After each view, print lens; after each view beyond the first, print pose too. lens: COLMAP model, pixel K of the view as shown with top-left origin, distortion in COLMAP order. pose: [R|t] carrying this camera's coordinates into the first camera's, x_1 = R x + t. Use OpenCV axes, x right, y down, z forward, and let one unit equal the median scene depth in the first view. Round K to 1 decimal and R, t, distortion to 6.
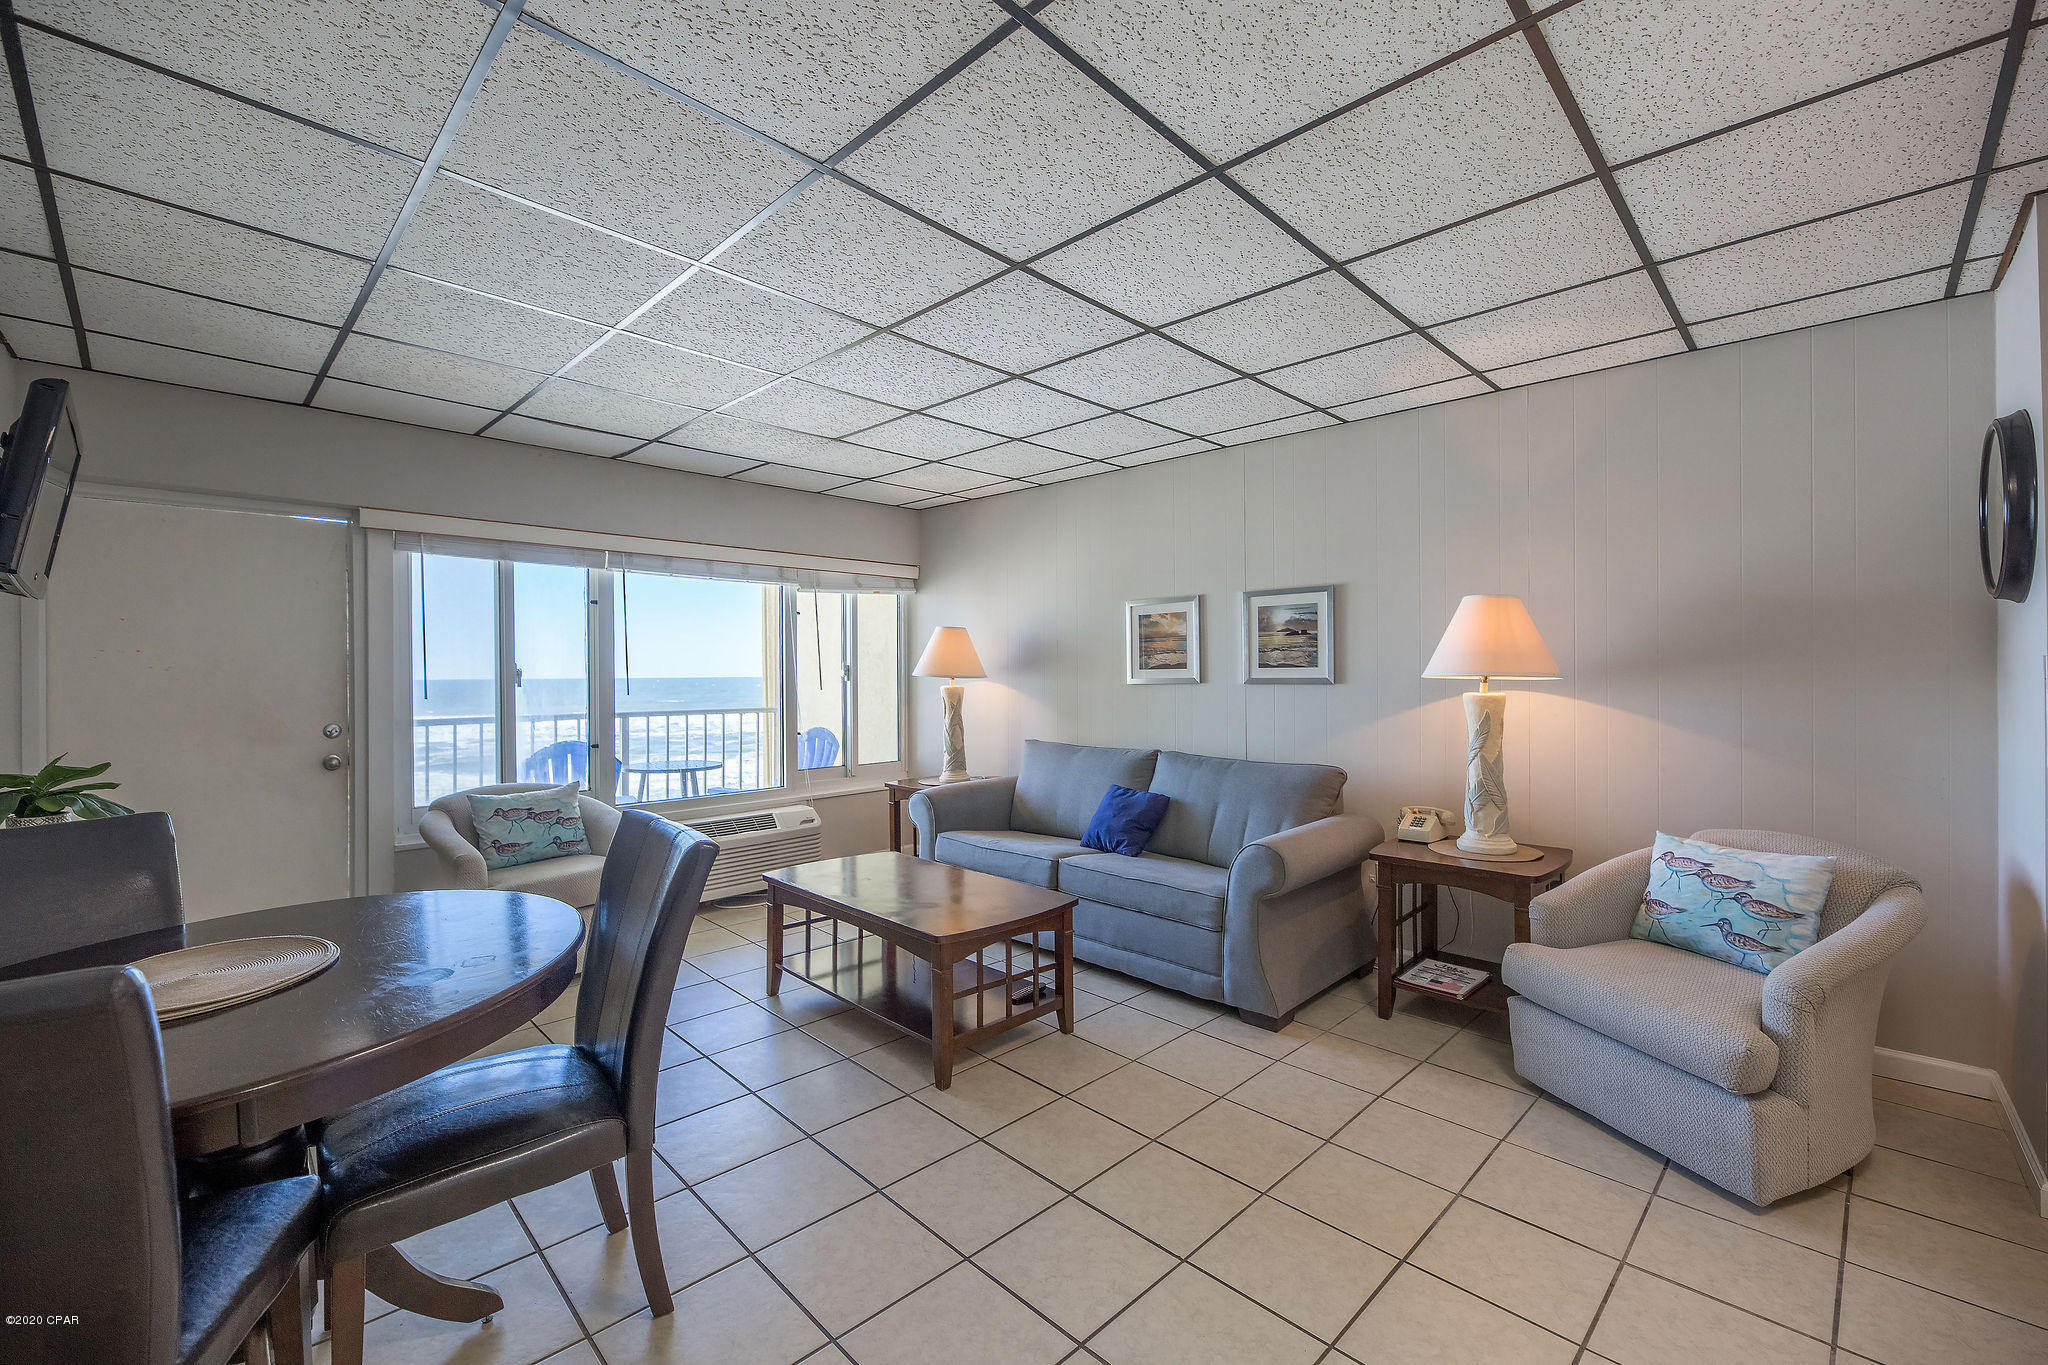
lens RADIAL K [[840.2, 0, 1016.2], [0, 840.2, 677.5], [0, 0, 1]] dist [-0.000270, -0.000134]
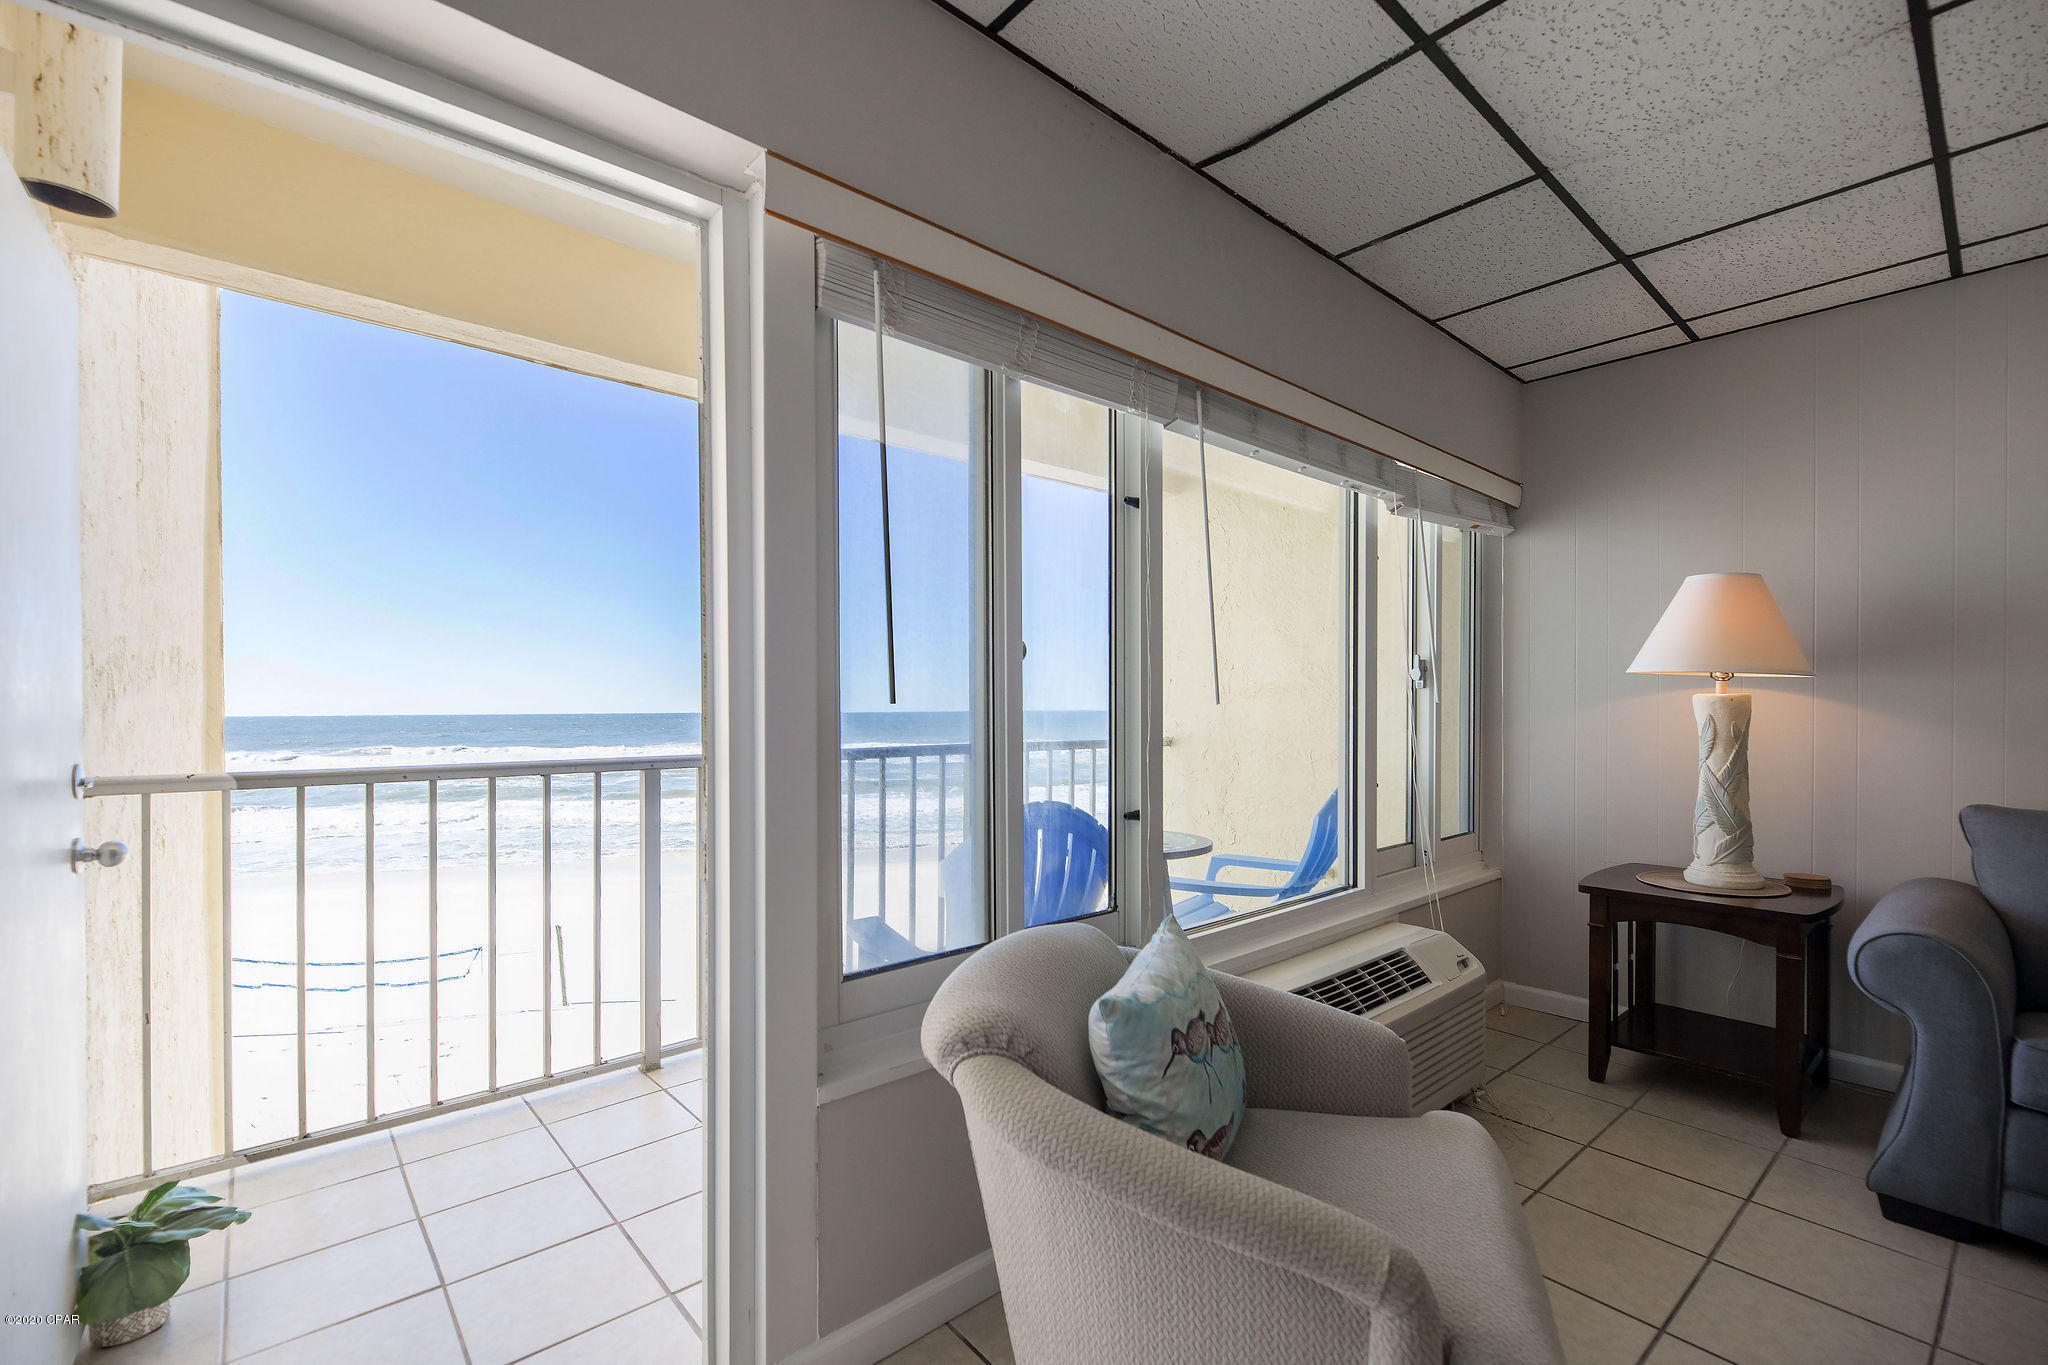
lens RADIAL K [[877.7, 0, 1023.1], [0, 877.7, 712.5], [0, 0, 1]] dist [-0.002141, -0.000638]
pose [[0.997249, 0.003293, -0.074049, -0.529977], [-0.003233, 0.999994, 0.000929, 0.025868], [0.074052, -0.000687, 0.997254, 0.520763]]
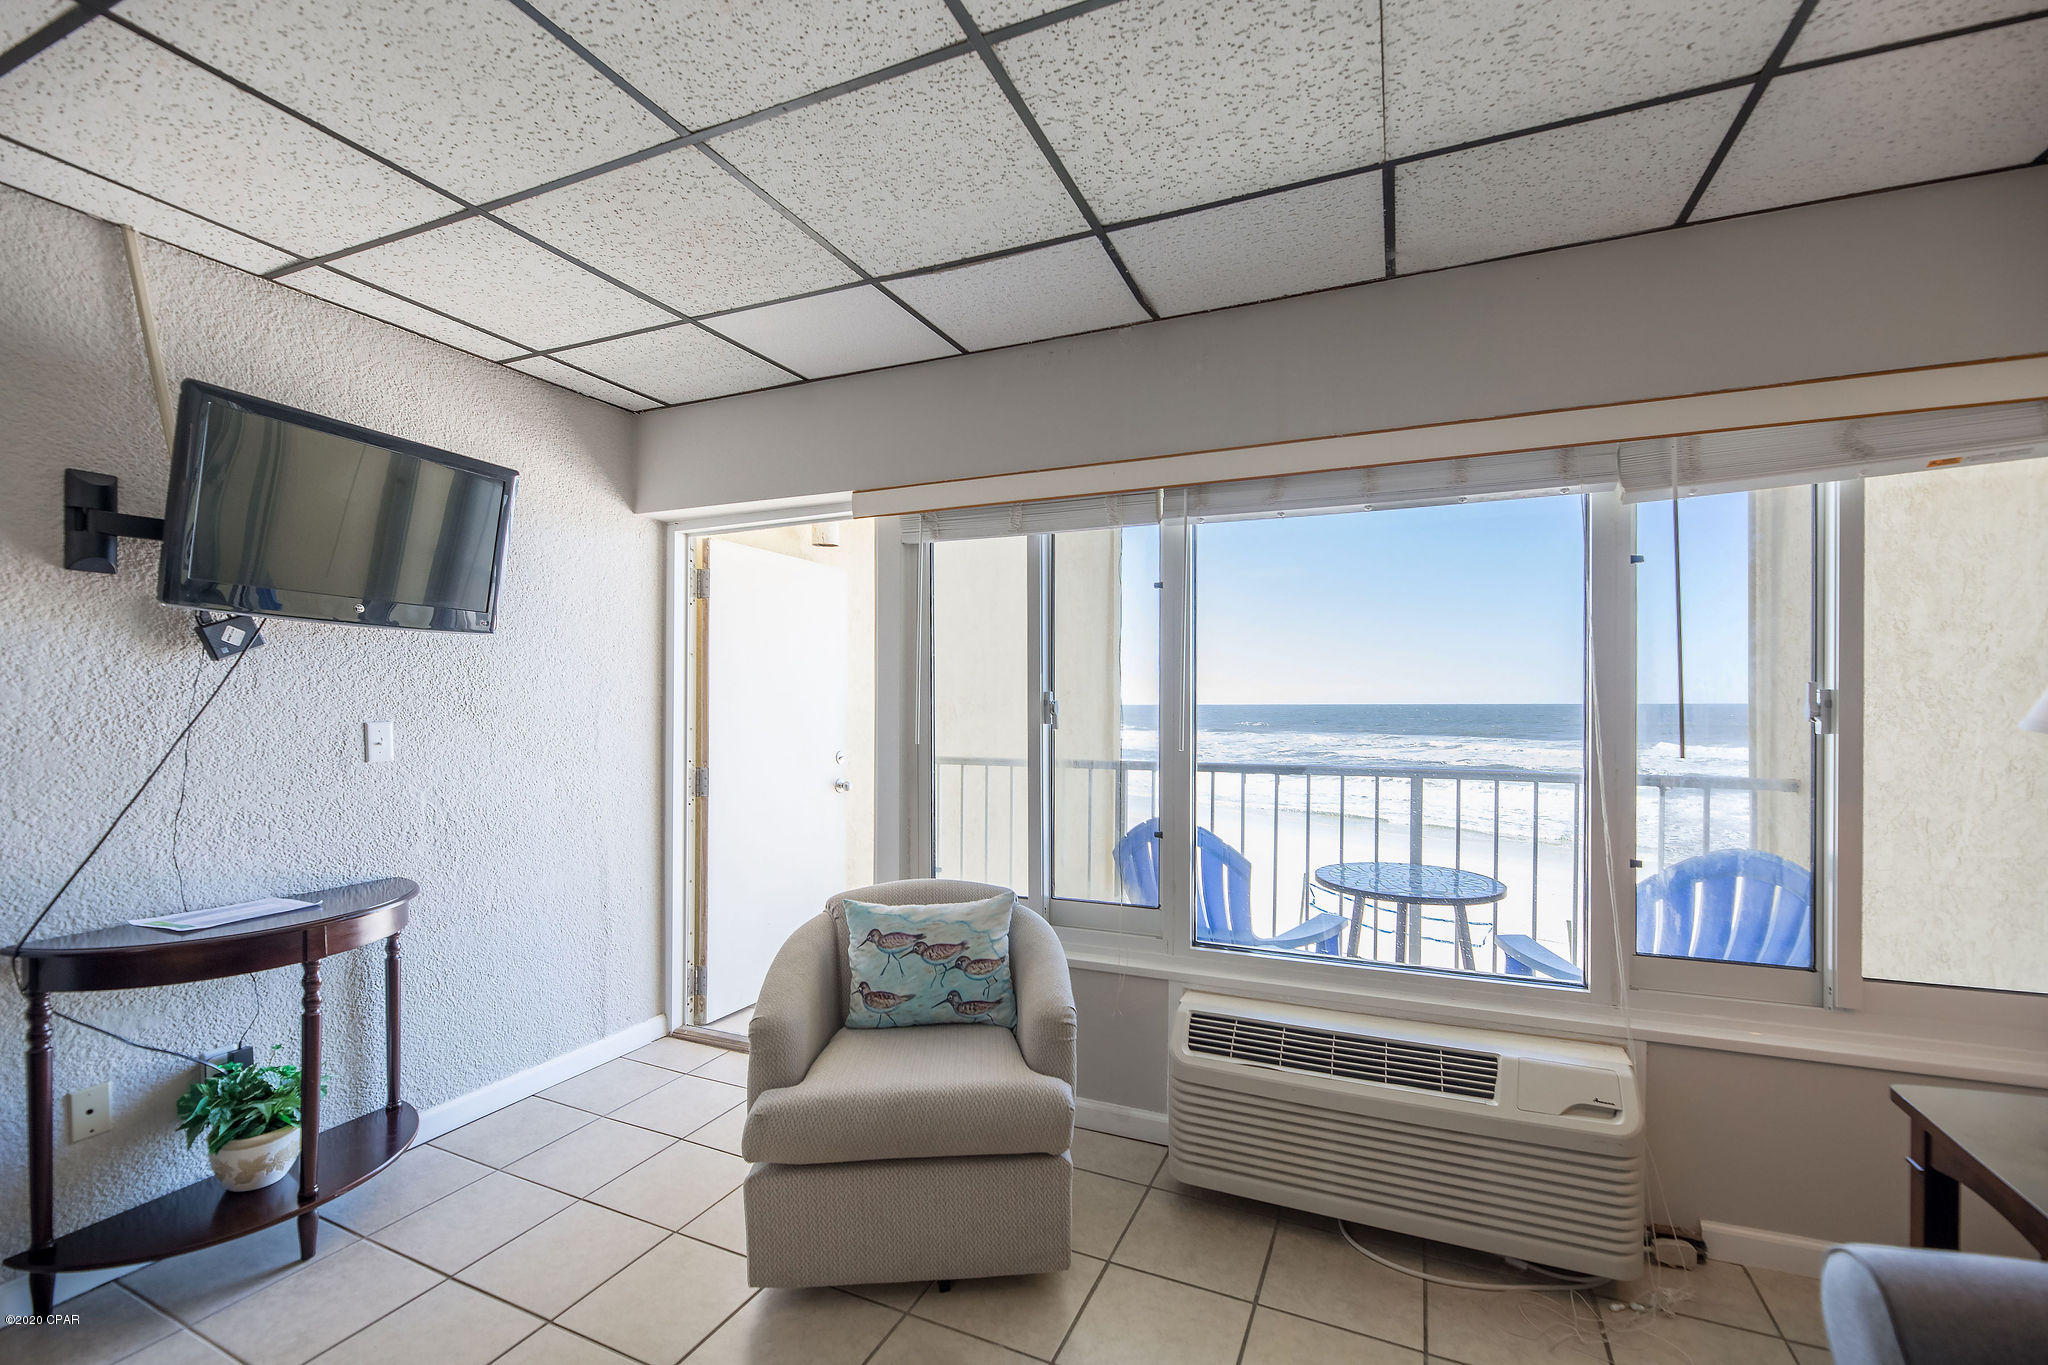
lens RADIAL K [[861.7, 0, 1031.5], [0, 861.7, 706.2], [0, 0, 1]] dist [-0.000114, -0.000045]
pose [[0.362741, 0.010972, -0.931826, 0.016905], [-0.005863, 0.999938, 0.009492, -0.011232], [0.931872, 0.002021, 0.362782, 0.707857]]
